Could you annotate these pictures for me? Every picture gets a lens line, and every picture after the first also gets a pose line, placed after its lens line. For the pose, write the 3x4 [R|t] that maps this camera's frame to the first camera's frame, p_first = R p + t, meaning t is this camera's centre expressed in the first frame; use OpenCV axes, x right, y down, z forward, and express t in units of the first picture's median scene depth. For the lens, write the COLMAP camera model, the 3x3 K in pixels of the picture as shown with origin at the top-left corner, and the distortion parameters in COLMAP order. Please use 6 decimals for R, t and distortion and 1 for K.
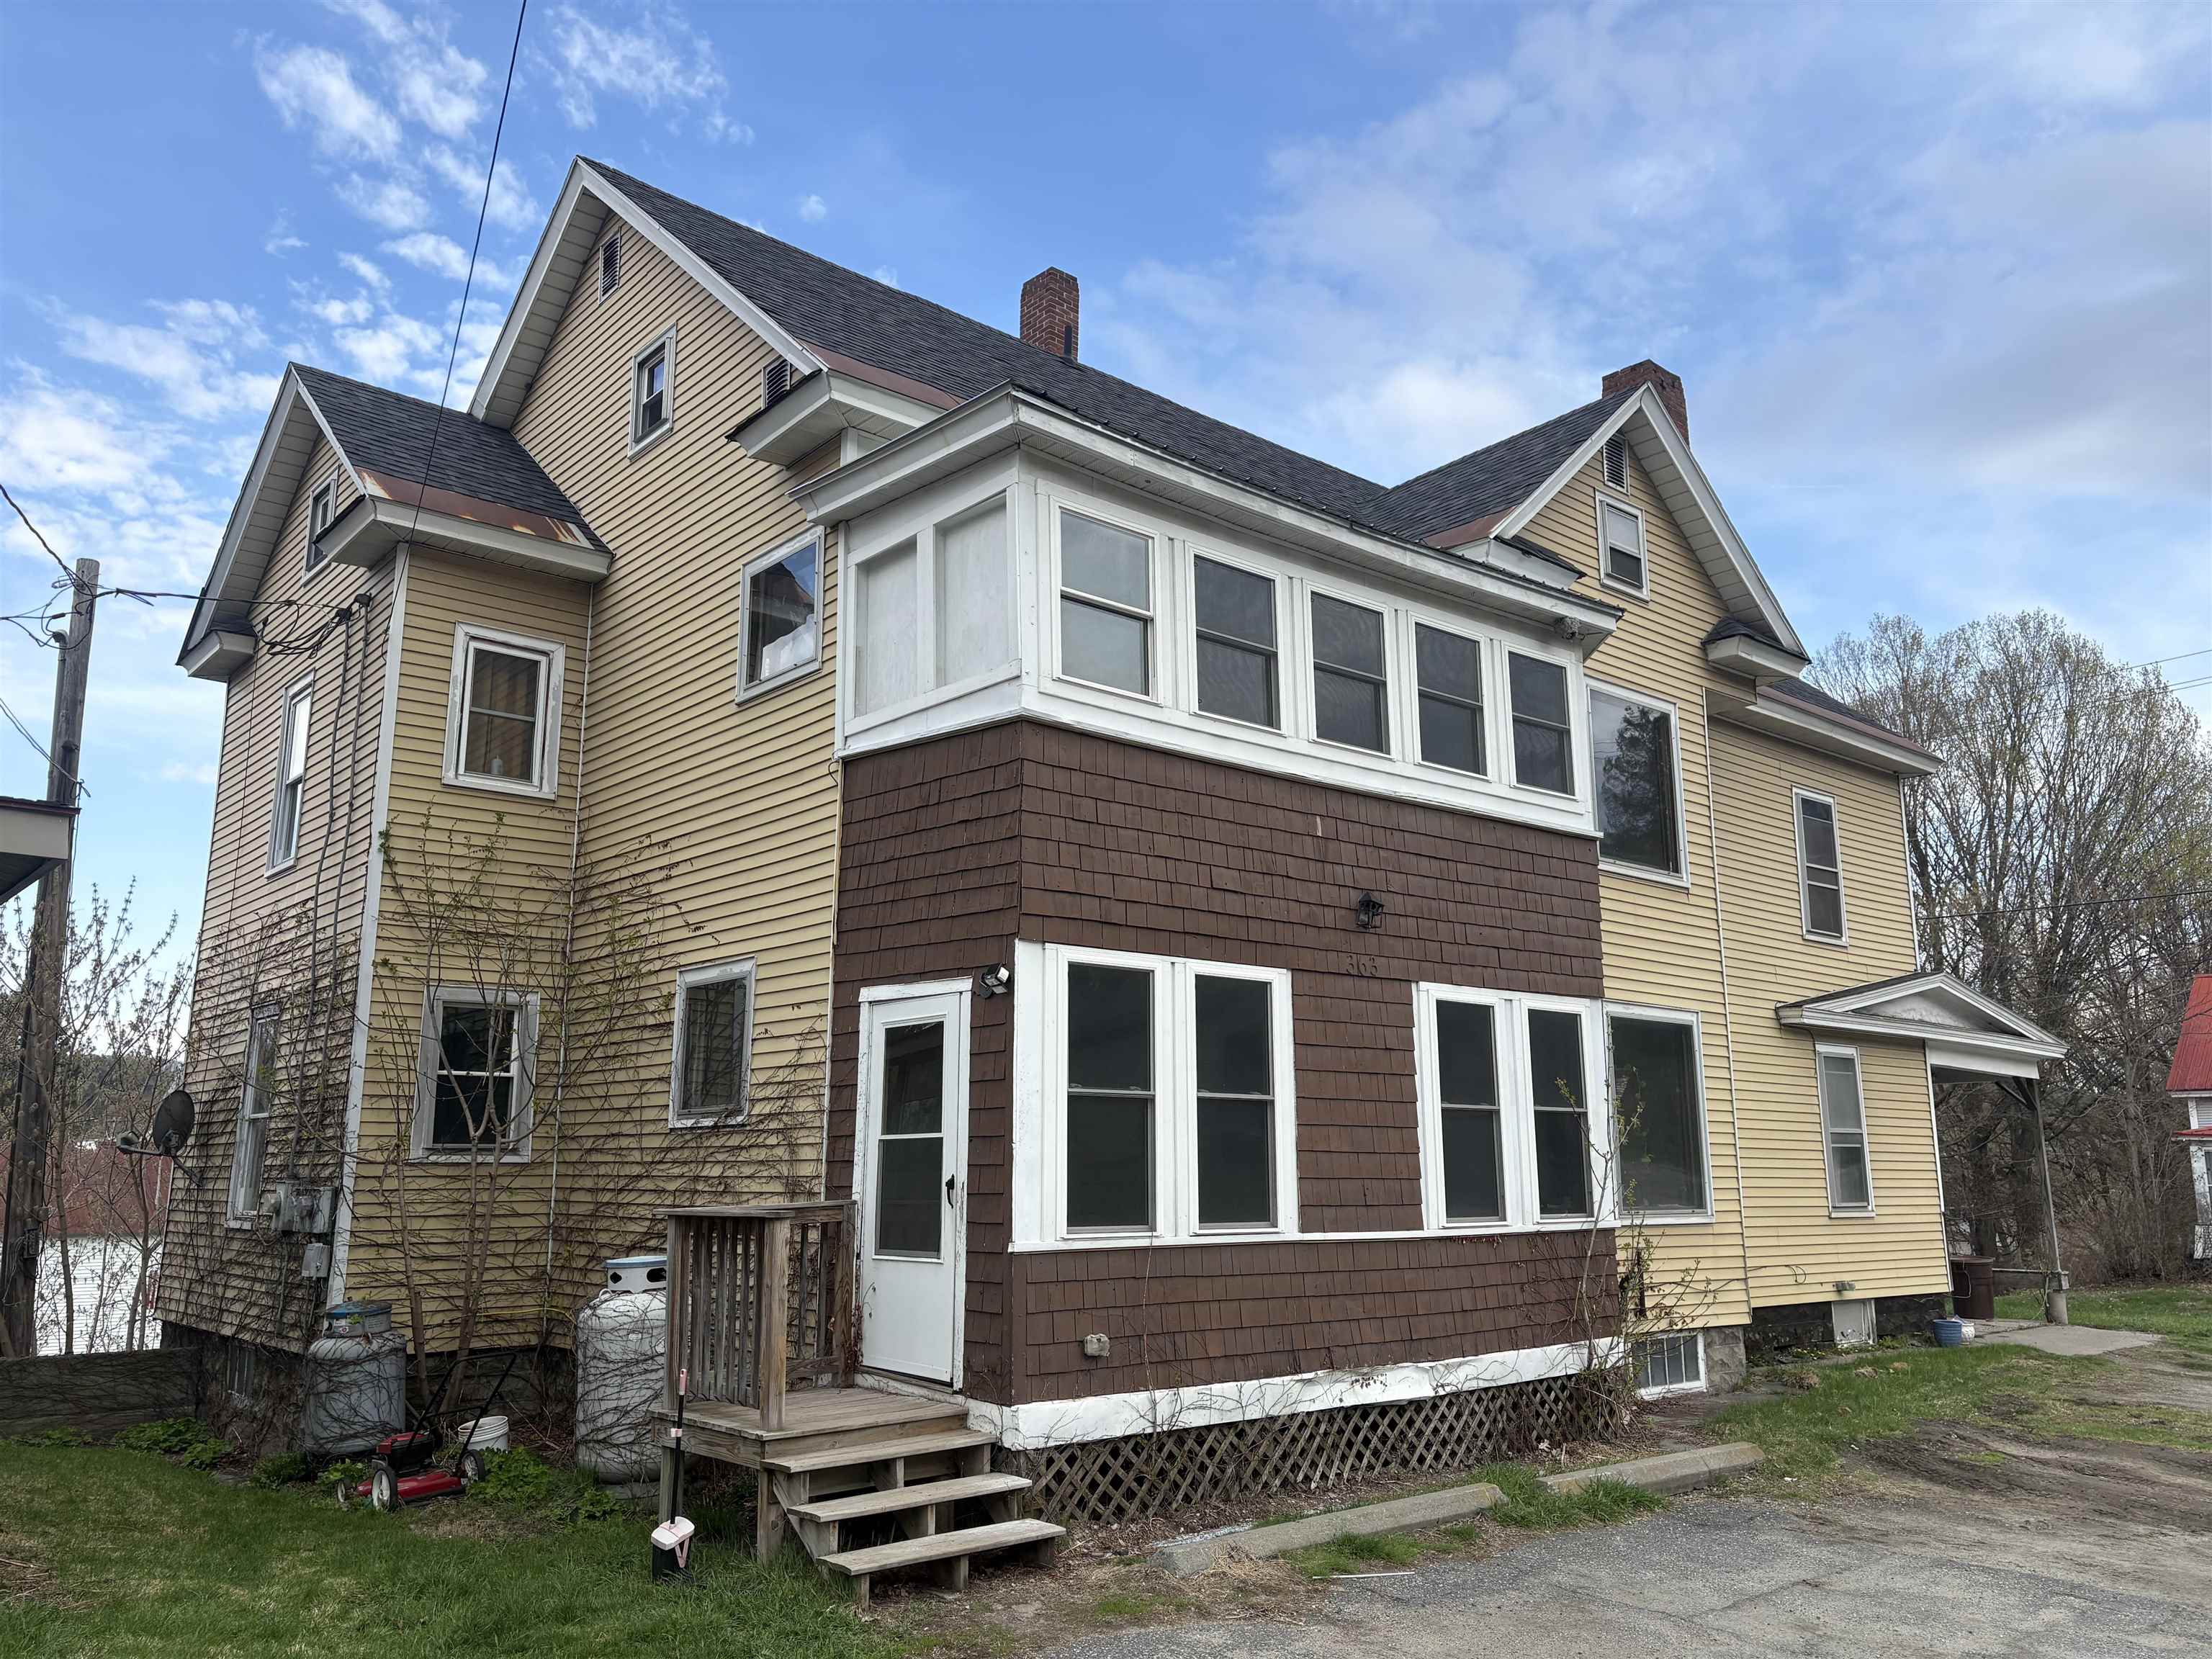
lens RADIAL K [[1694.5, 0, 1122.1], [0, 1694.5, 823.0], [0, 0, 1]] dist [0.039440, 0.083991]
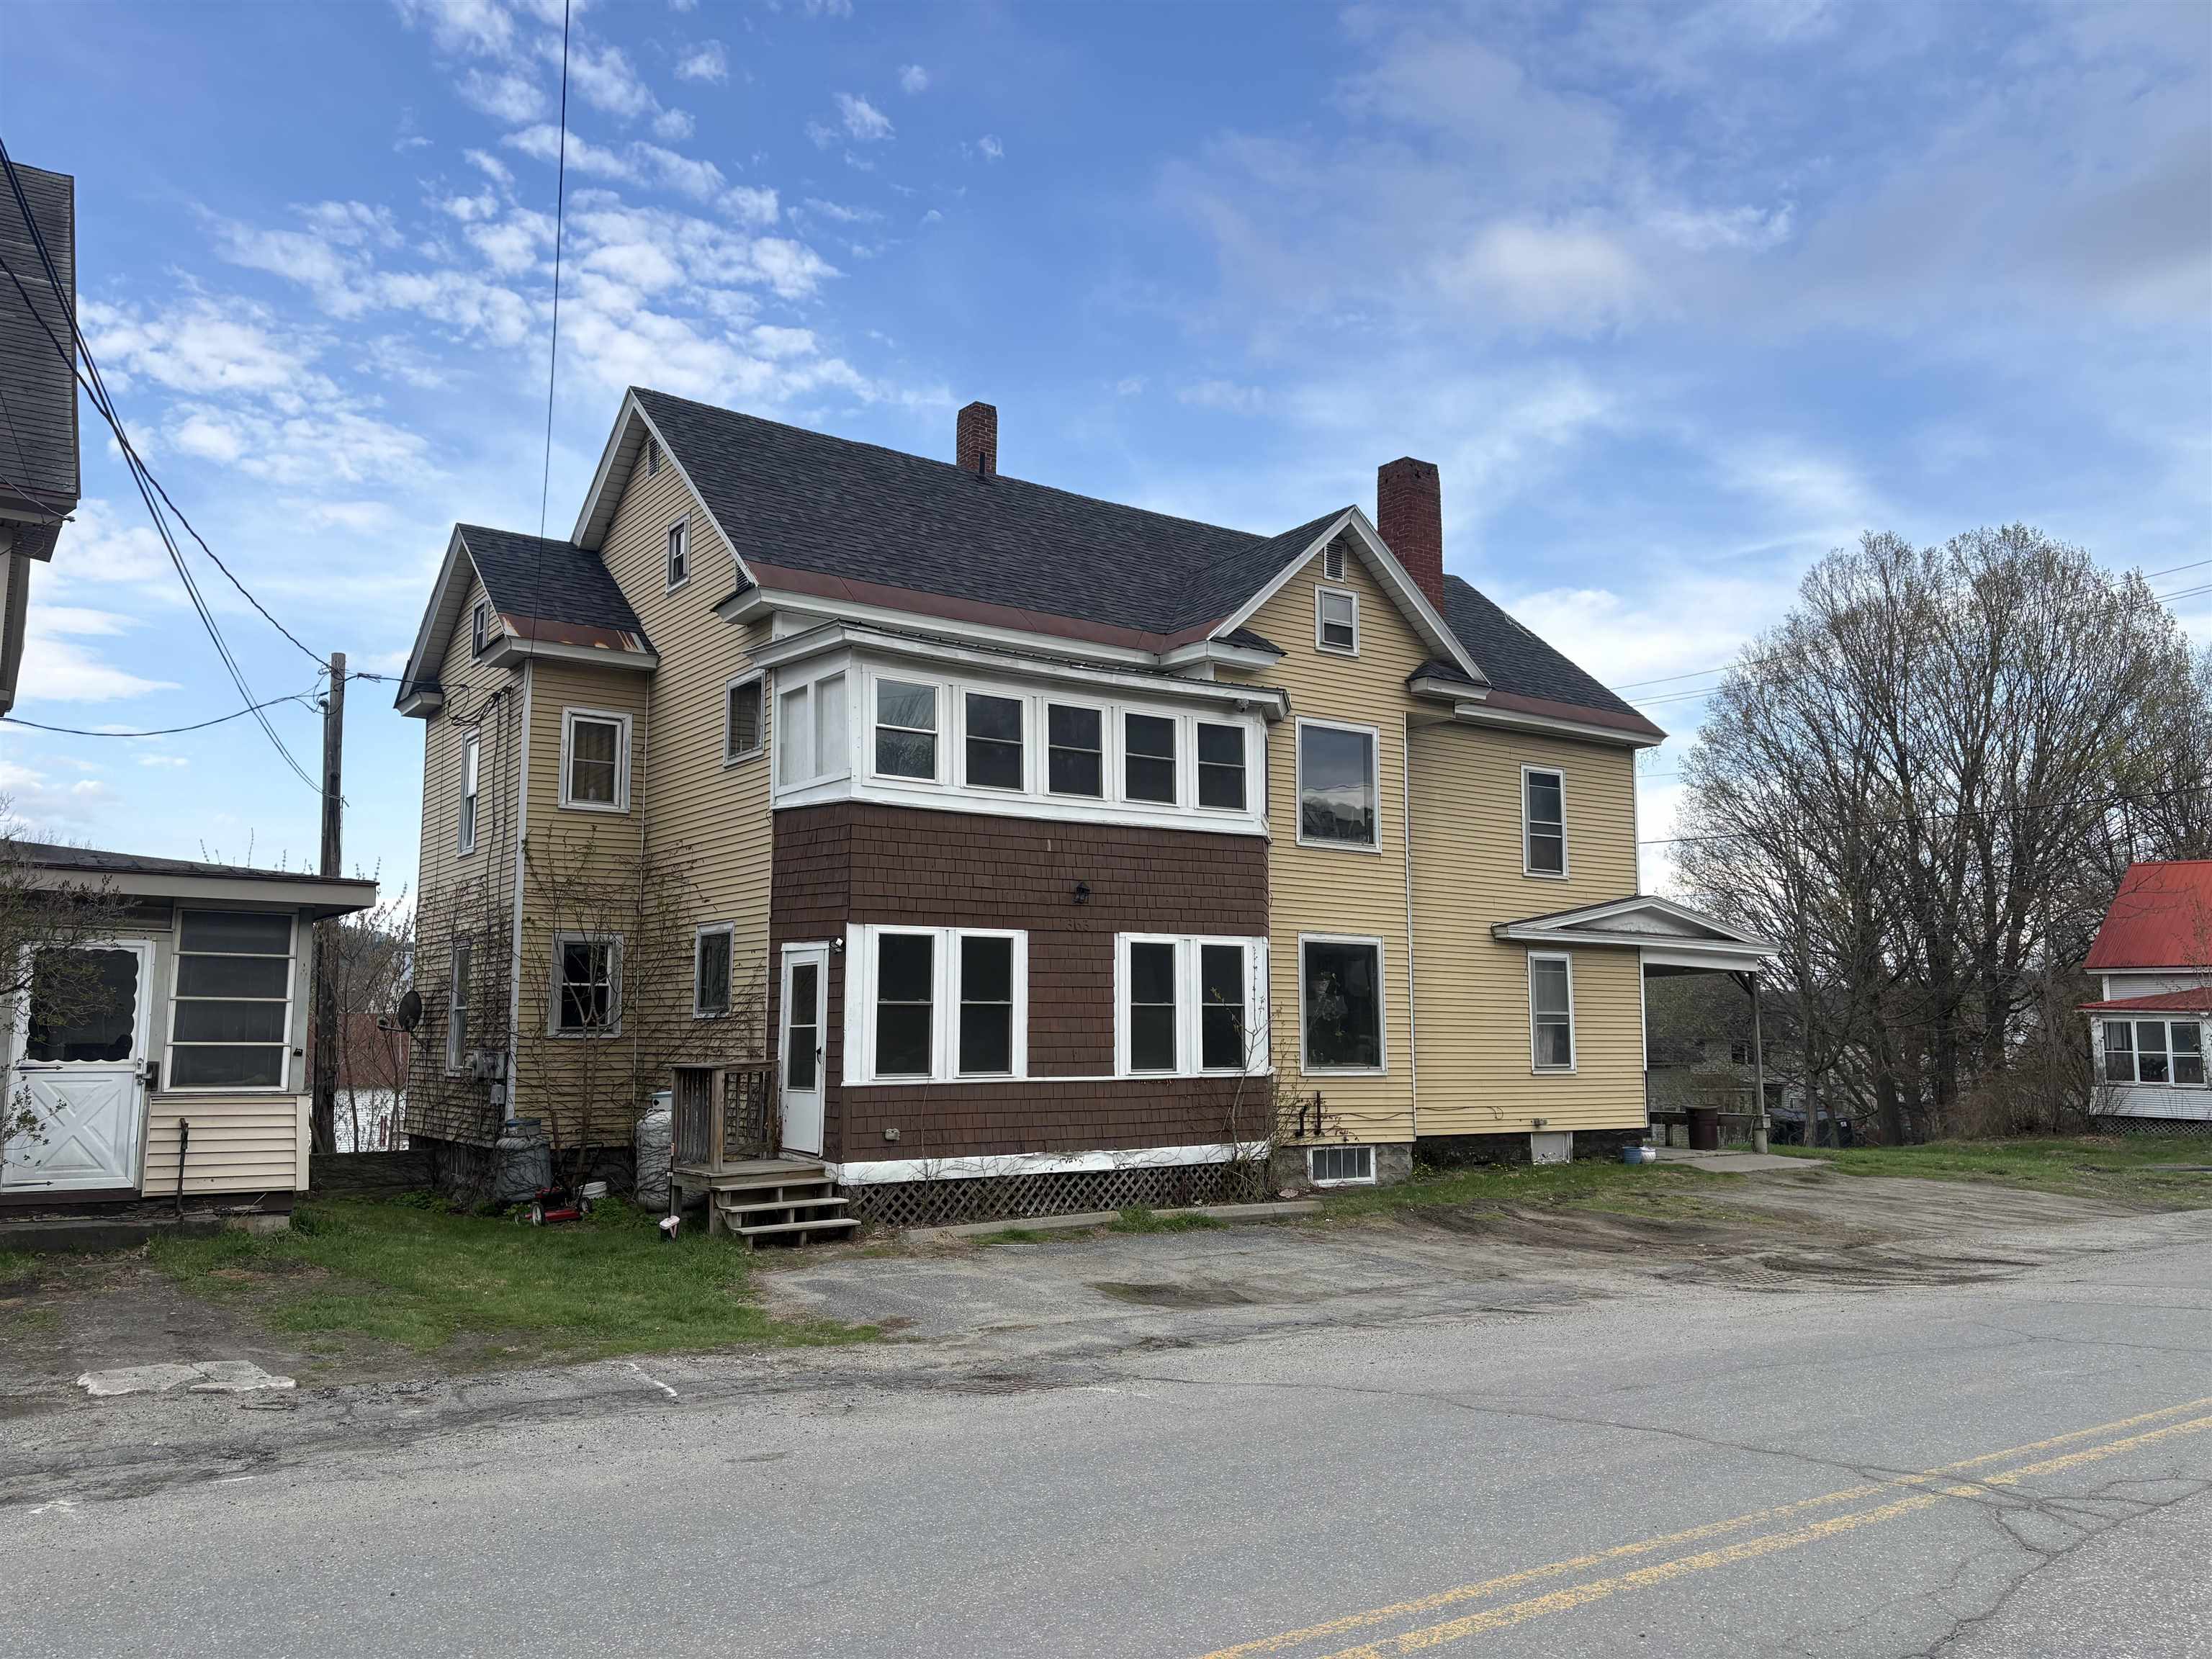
lens RADIAL K [[1695.0, 0, 1106.0], [0, 1695.0, 829.5], [0, 0, 1]] dist [0.142883, -0.006413]
pose [[0.994792, -0.011091, -0.101322, 0.325572], [0.019293, 0.996581, 0.080341, -0.141029], [0.100084, -0.081878, 0.991604, -0.651262]]
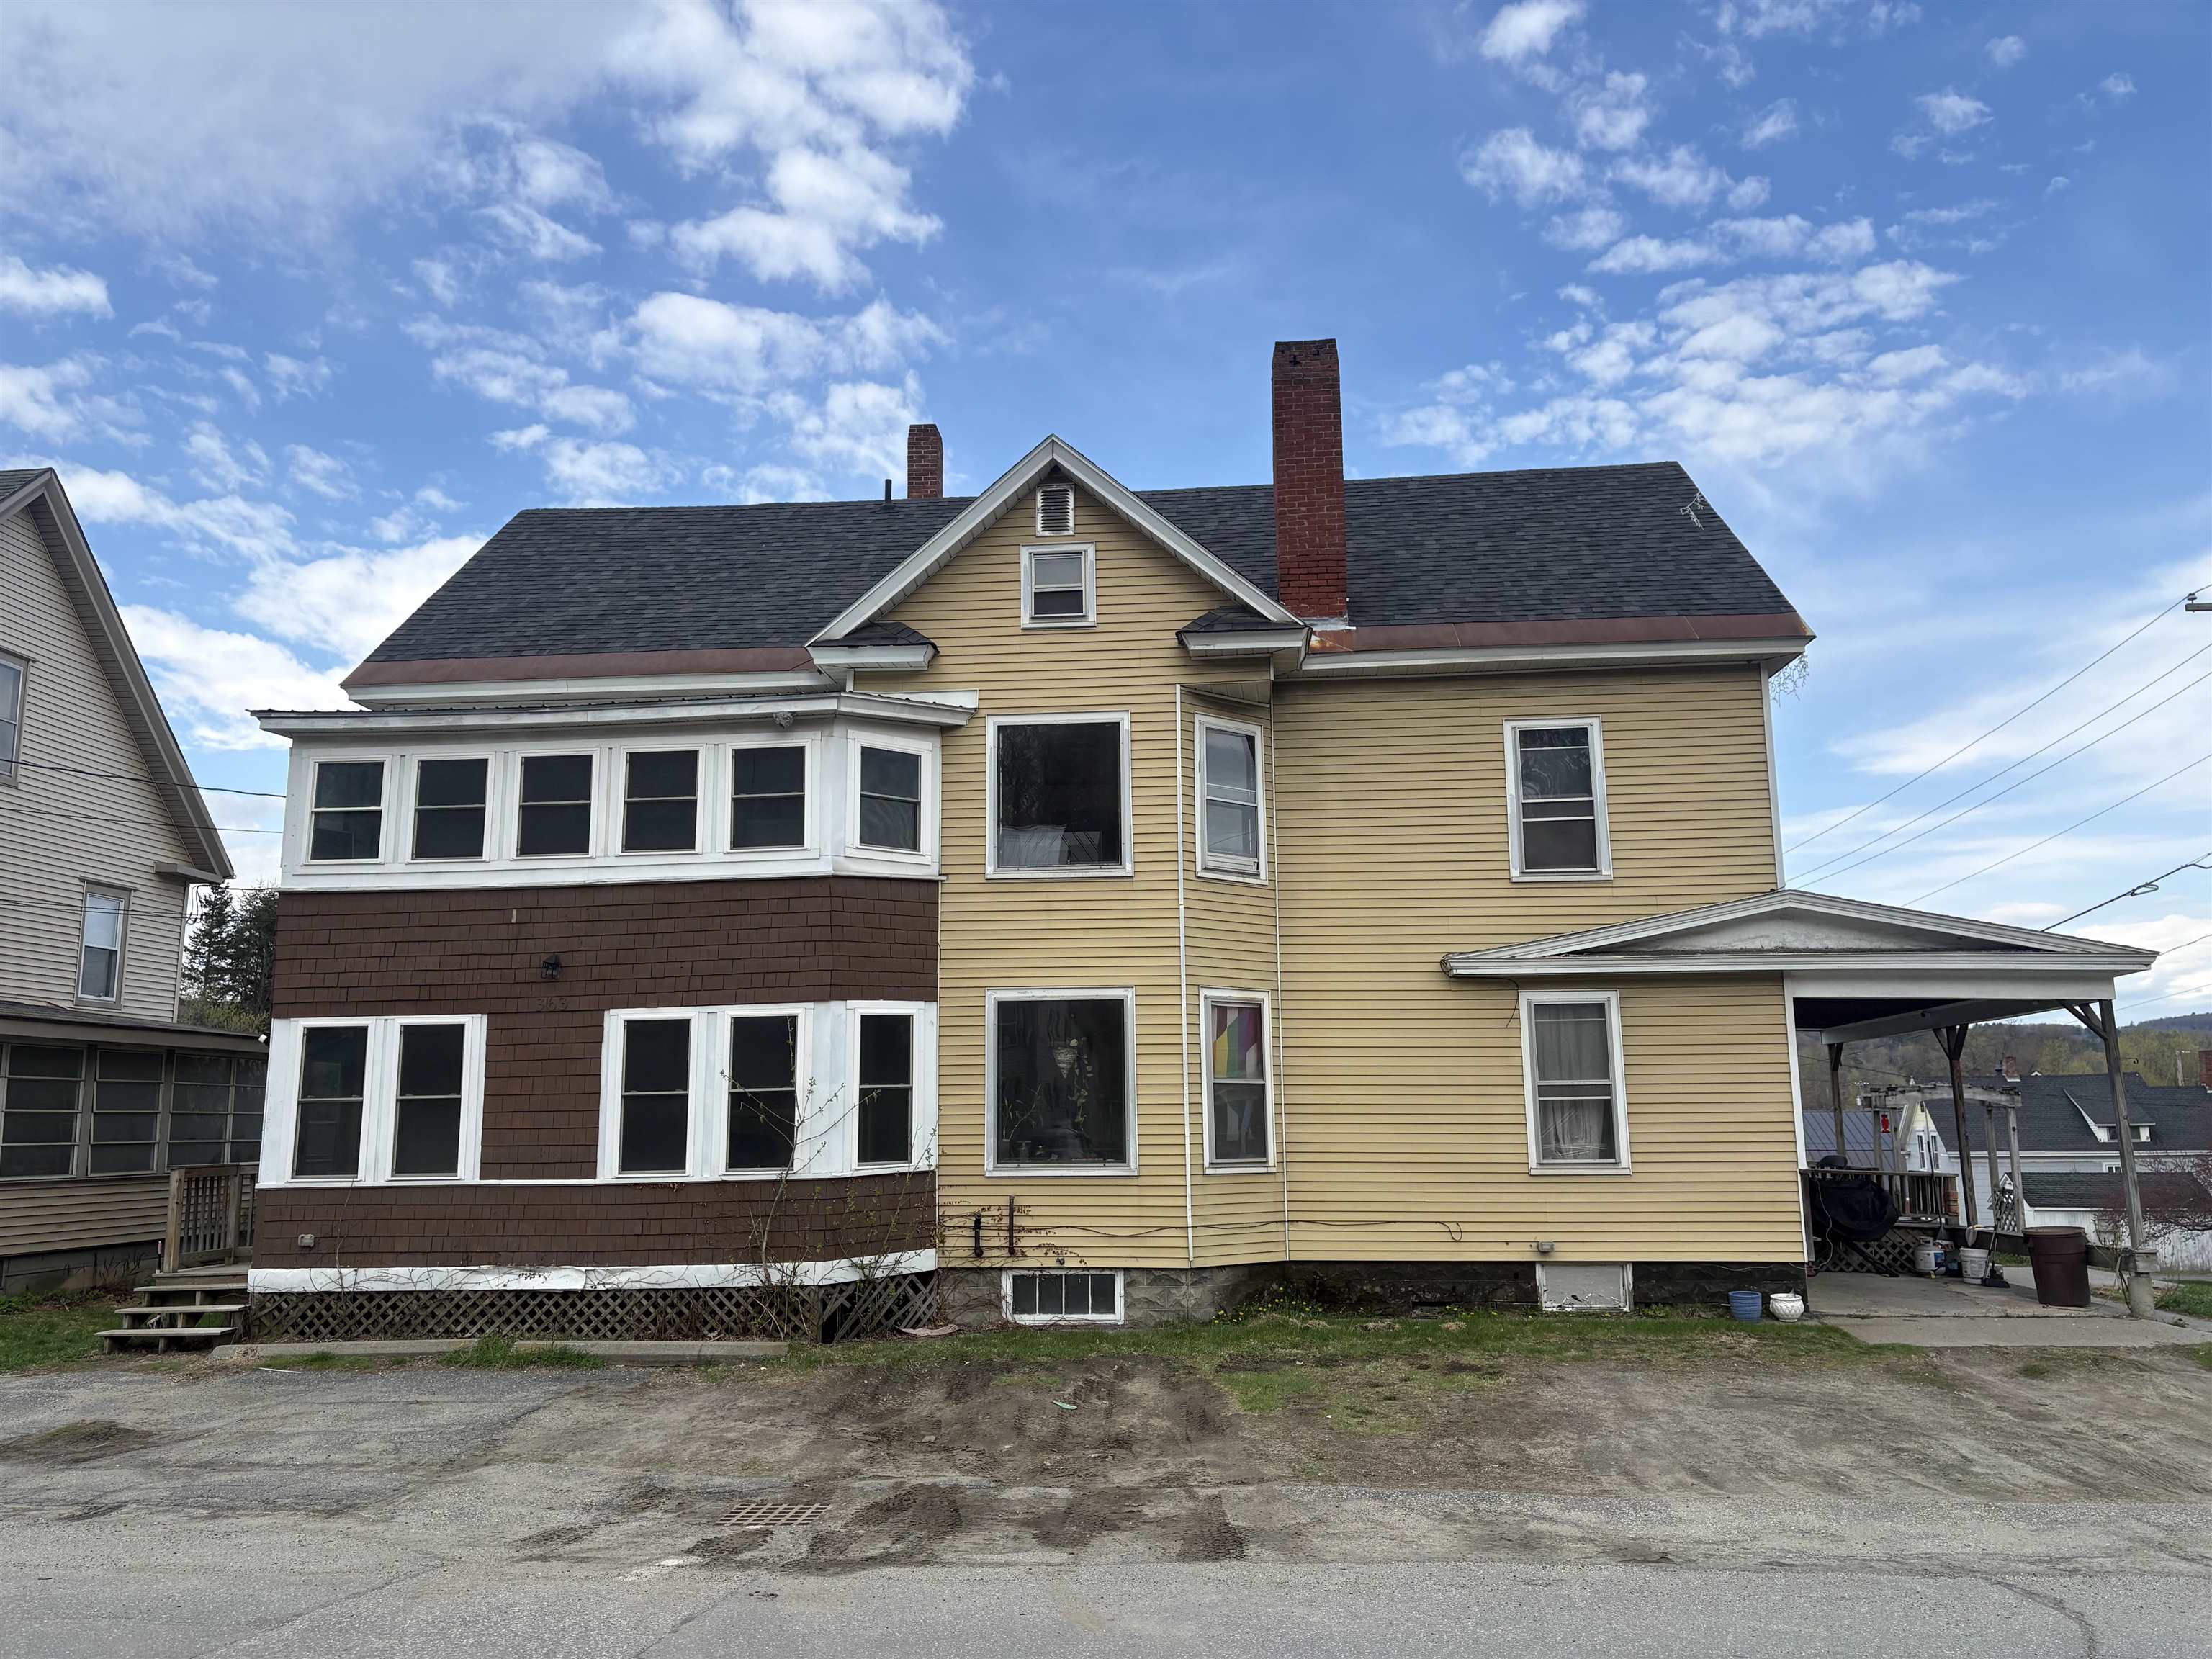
lens RADIAL K [[1663.3, 0, 1106.0], [0, 1663.3, 829.5], [0, 0, 1]] dist [0.029884, 0.001914]
pose [[0.684555, -0.132488, -0.716821, 1.464100], [0.156704, 0.987101, -0.032793, 0.053542], [0.711919, -0.089880, 0.696486, 0.315116]]
